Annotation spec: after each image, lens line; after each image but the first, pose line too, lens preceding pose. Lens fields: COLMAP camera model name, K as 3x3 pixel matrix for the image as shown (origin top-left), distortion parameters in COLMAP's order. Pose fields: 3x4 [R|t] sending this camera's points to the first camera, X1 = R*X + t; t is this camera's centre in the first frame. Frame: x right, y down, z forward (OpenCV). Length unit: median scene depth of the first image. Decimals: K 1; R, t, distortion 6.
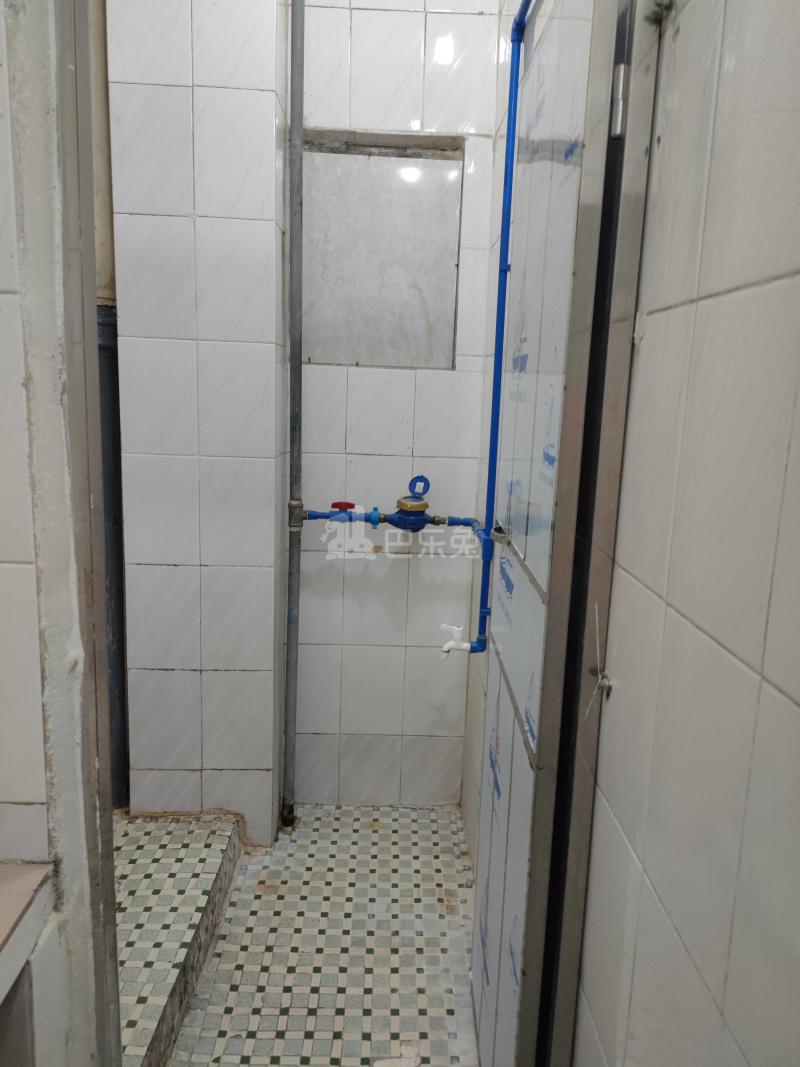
lens RADIAL K [[774.3, 0, 398.9], [0, 774.3, 528.0], [0, 0, 1]] dist [0.047204, -0.045884]
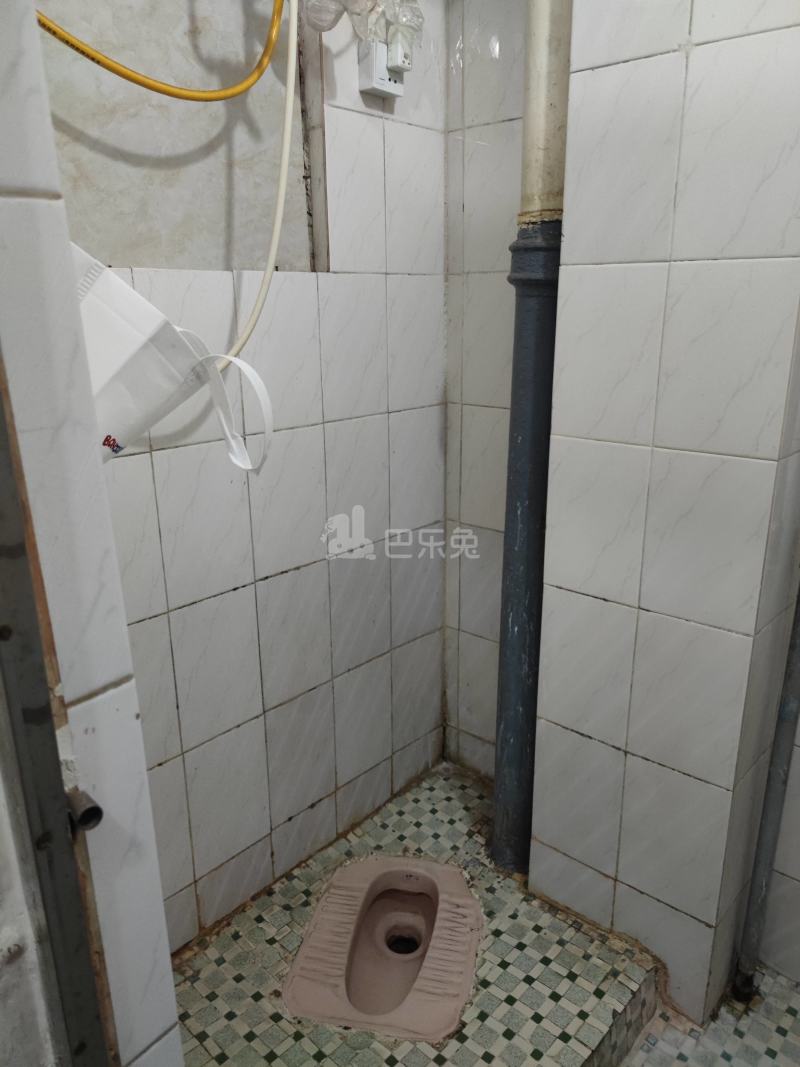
lens RADIAL K [[774.3, 0, 406.3], [0, 774.3, 538.4], [0, 0, 1]] dist [0.047204, -0.045884]
pose [[0.734417, 0.160869, -0.659357, 0.029314], [-0.092983, 0.986192, 0.137041, -0.080478], [0.672298, -0.039337, 0.739234, 0.349583]]
